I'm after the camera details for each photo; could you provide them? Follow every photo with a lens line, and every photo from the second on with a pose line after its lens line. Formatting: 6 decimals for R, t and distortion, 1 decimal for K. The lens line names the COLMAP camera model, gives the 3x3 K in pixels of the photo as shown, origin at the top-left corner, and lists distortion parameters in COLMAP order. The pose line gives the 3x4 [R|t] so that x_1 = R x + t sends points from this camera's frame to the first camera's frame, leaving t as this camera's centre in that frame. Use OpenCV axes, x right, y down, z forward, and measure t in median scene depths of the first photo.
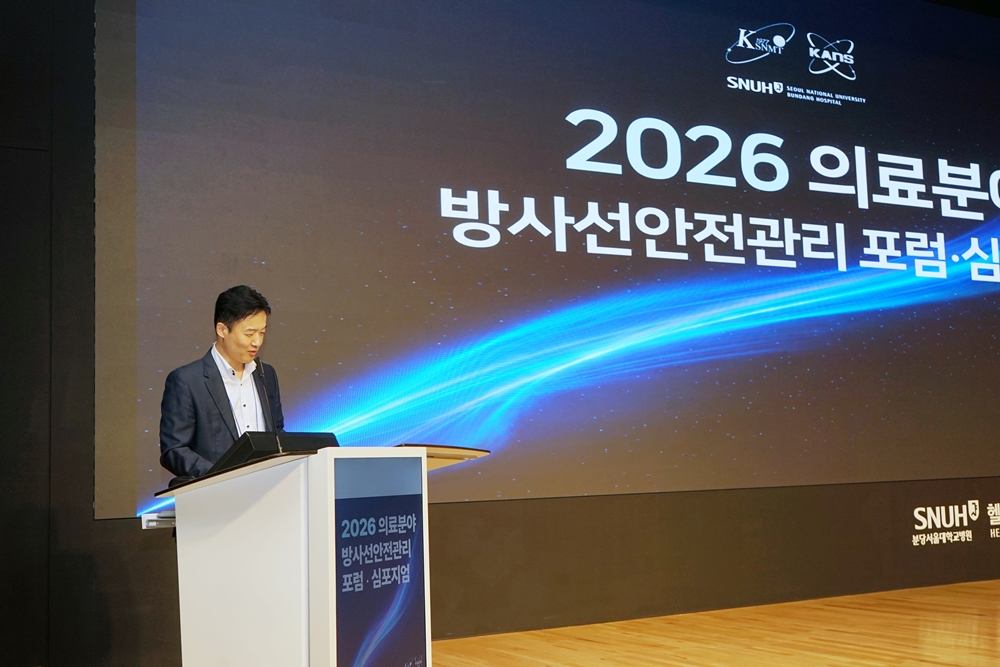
lens RADIAL K [[1210.4, 0, 520.1], [0, 1210.4, 339.6], [0, 0, 1]] dist [-0.014199, 0.000000]
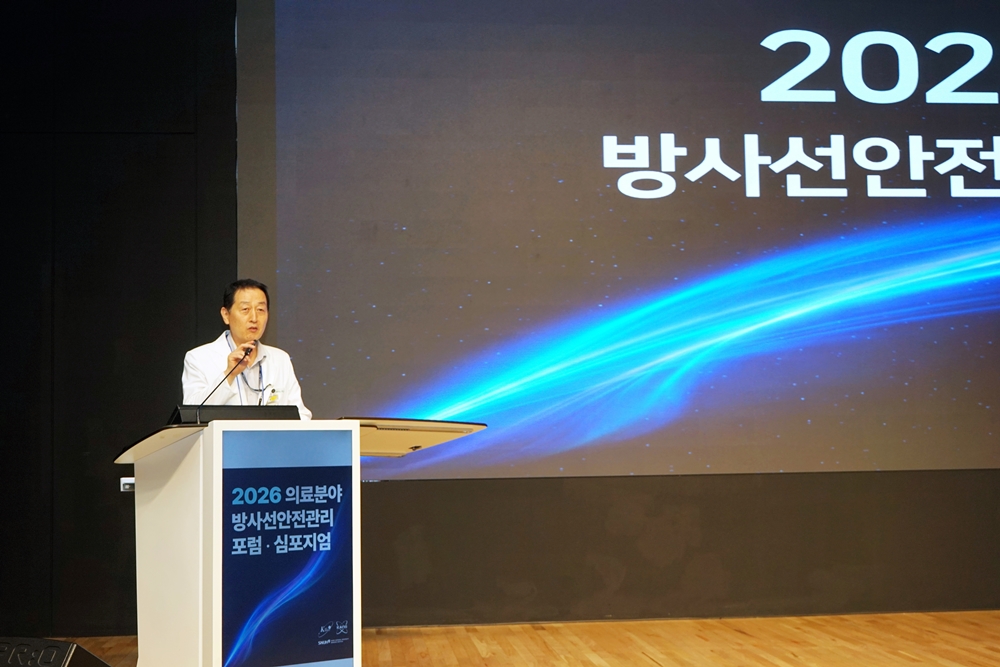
lens RADIAL K [[1422.8, 0, 527.6], [0, 1422.8, 349.9], [0, 0, 1]] dist [-0.014076, 0.000000]
pose [[0.915904, -0.008737, -0.401303, 0.308872], [0.028109, 0.998705, 0.042409, -0.010051], [0.400413, -0.050123, 0.914963, -0.022844]]
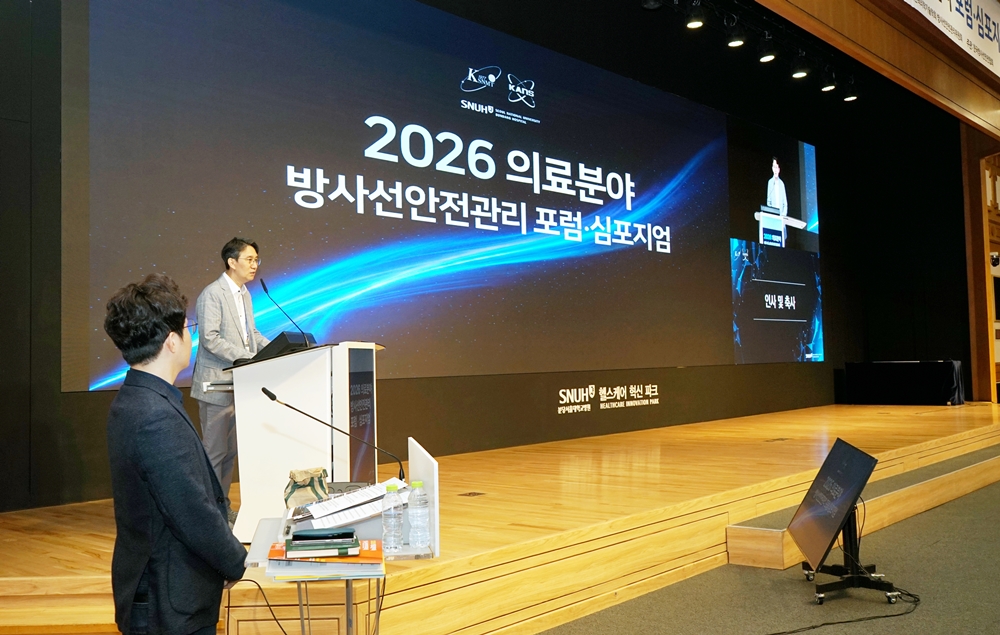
lens RADIAL K [[969.9, 0, 484.6], [0, 969.9, 305.3], [0, 0, 1]] dist [-0.026032, 0.000000]
pose [[0.943896, 0.026801, 0.329153, -0.214085], [-0.039571, 0.998699, 0.032157, -0.005573], [-0.327863, -0.043377, 0.943729, -0.164988]]
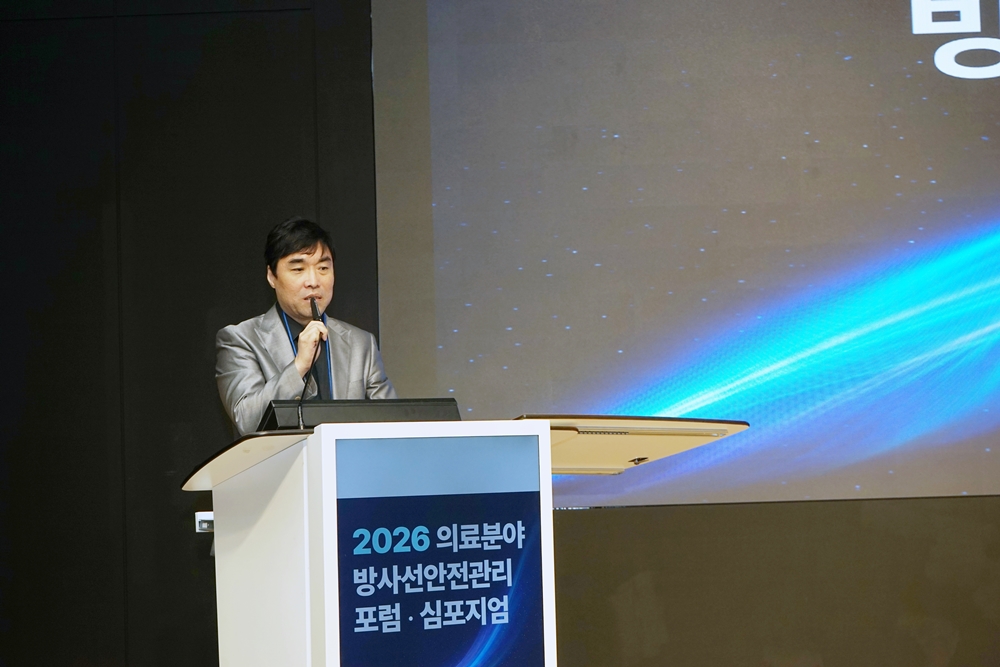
lens RADIAL K [[1853.9, 0, 533.7], [0, 1853.9, 362.8], [0, 0, 1]] dist [-0.044014, 0.000000]
pose [[0.852544, -0.018742, -0.522319, 0.252884], [0.056626, 0.996786, 0.056659, 0.000681], [0.519579, -0.077881, 0.850866, 0.084794]]
